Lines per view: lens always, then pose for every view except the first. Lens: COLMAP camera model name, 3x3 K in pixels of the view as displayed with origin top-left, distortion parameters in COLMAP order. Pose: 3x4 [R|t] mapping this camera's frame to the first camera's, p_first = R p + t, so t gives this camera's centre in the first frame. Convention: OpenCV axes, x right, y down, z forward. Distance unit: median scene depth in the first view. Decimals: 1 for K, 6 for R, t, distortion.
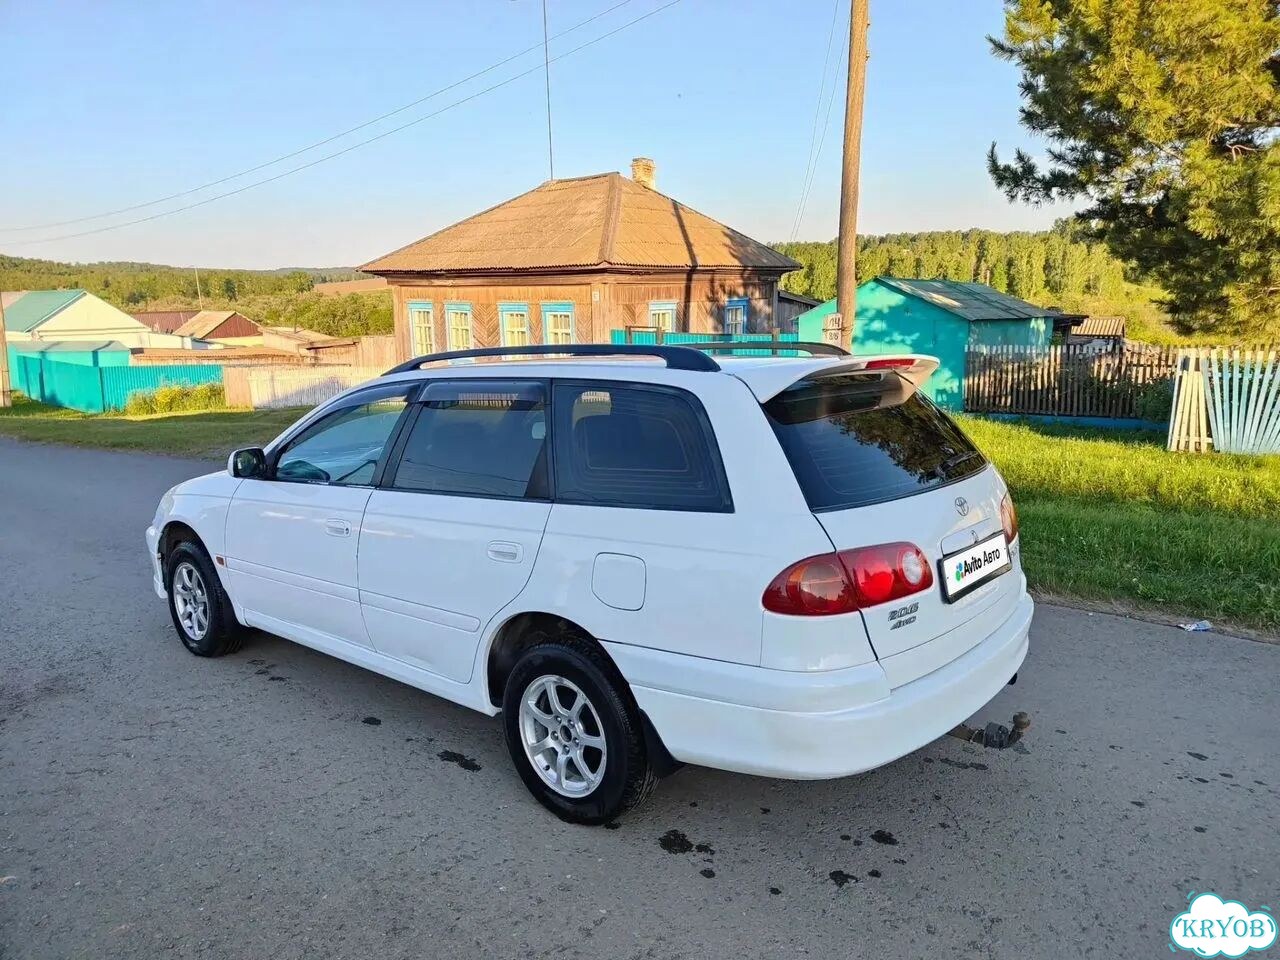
lens RADIAL K [[890.8, 0, 658.1], [0, 890.8, 481.5], [0, 0, 1]] dist [0.027389, -0.022266]
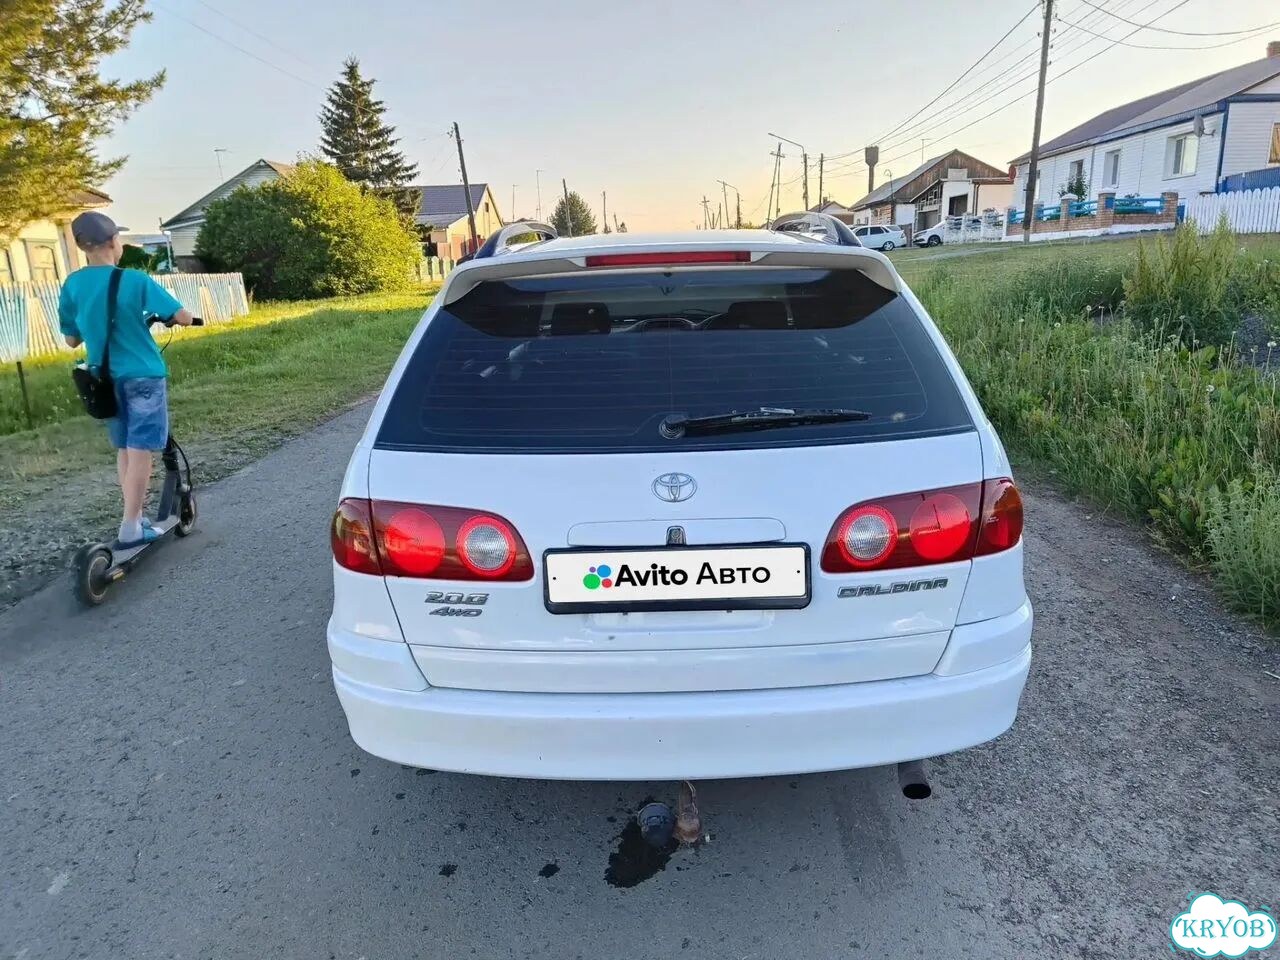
lens RADIAL K [[893.9, 0, 657.3], [0, 893.9, 483.1], [0, 0, 1]] dist [0.014672, -0.005962]
pose [[0.634824, 0.214287, -0.742347, 0.104142], [-0.091091, 0.974829, 0.203499, -0.013483], [0.767268, -0.061565, 0.638364, 0.073441]]
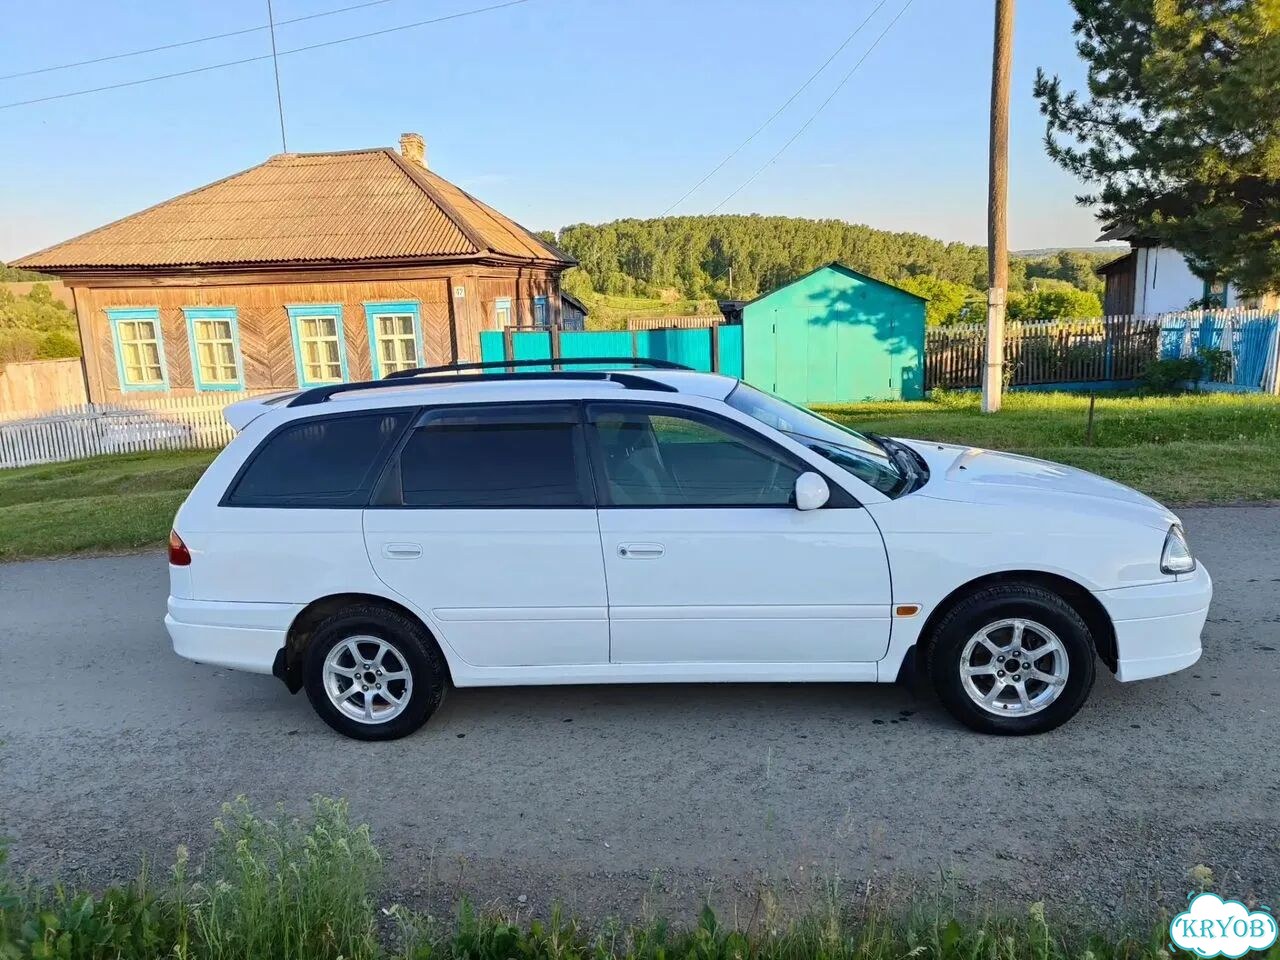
lens RADIAL K [[890.8, 0, 649.8], [0, 890.8, 490.7], [0, 0, 1]] dist [0.027389, -0.022266]
pose [[0.848418, -0.132924, 0.512366, -0.380078], [0.135045, 0.990280, 0.033293, -0.029499], [-0.511811, 0.040946, 0.858122, 0.210567]]
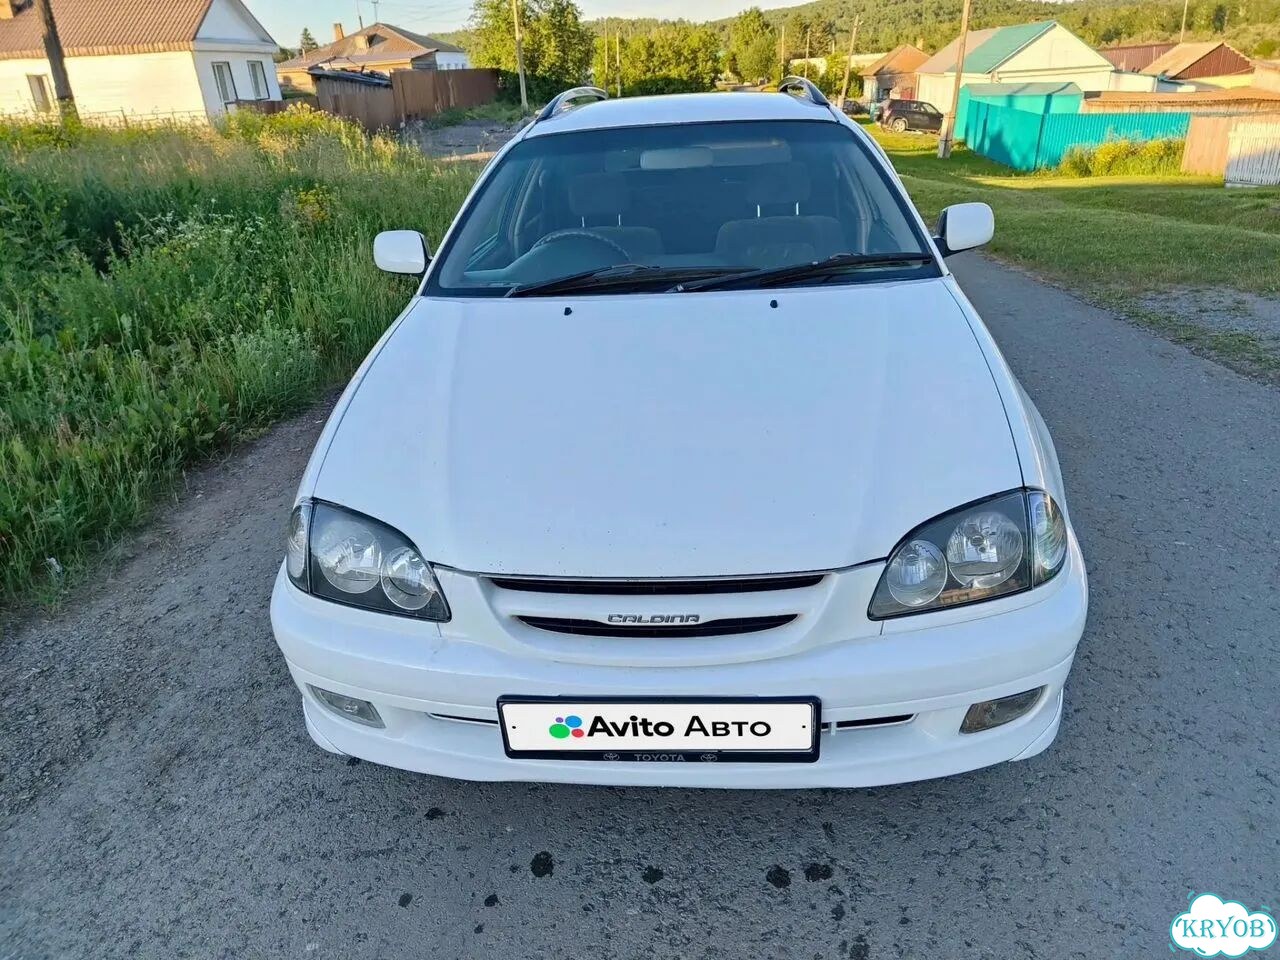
lens RADIAL K [[893.9, 0, 655.0], [0, 893.9, 482.2], [0, 0, 1]] dist [0.014672, -0.005962]
pose [[0.584992, 0.321182, -0.744732, -0.148124], [-0.118972, 0.942295, 0.312932, -0.034594], [0.802265, -0.094461, 0.589447, 0.276213]]
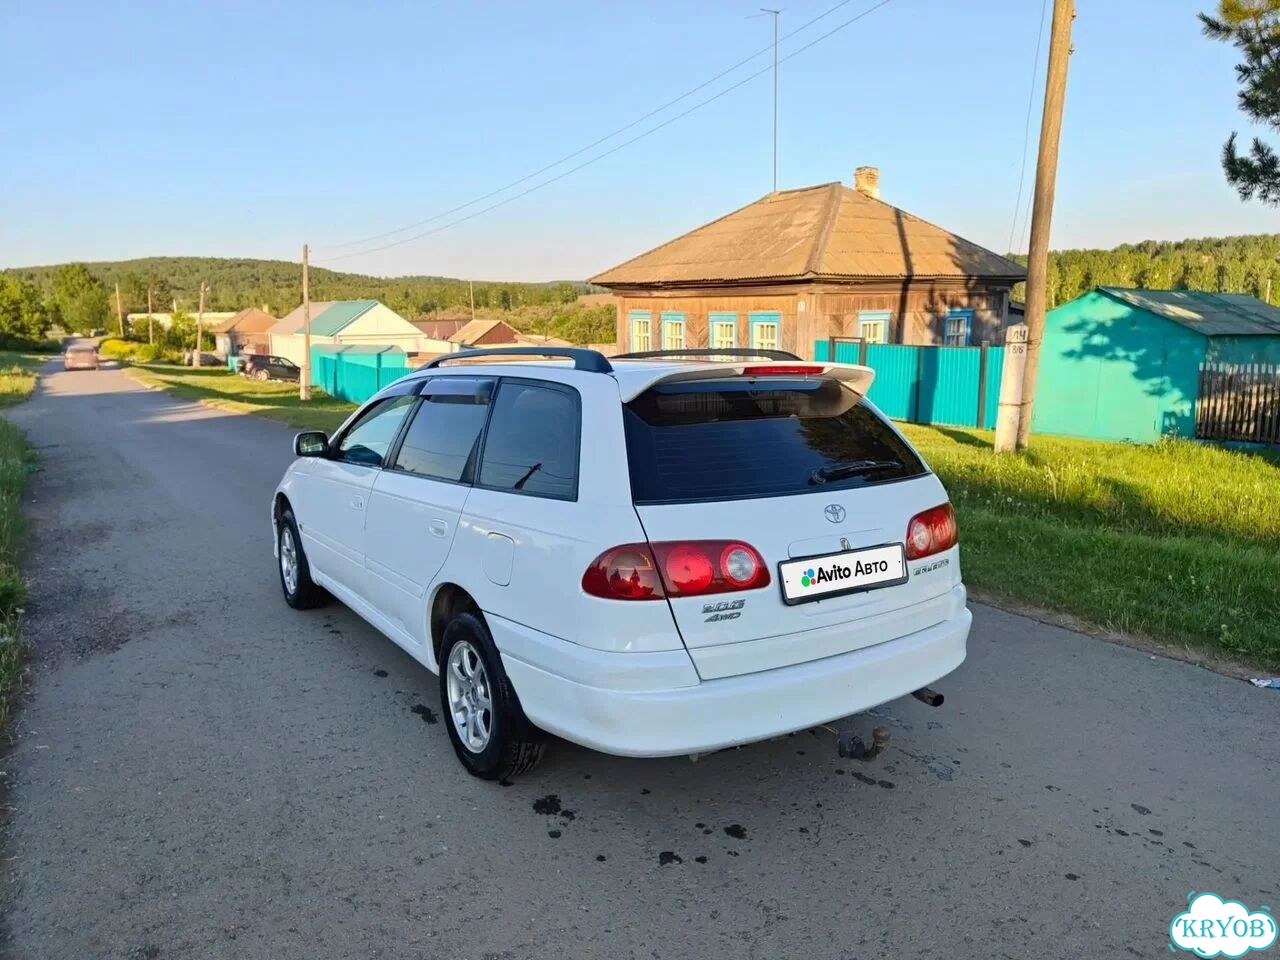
lens RADIAL K [[893.9, 0, 652.9], [0, 893.9, 484.8], [0, 0, 1]] dist [0.014672, -0.005962]
pose [[0.961061, 0.057783, -0.270228, 0.052773], [-0.060168, 0.998188, -0.000541, 0.001088], [0.269707, 0.016779, 0.962796, -0.002379]]
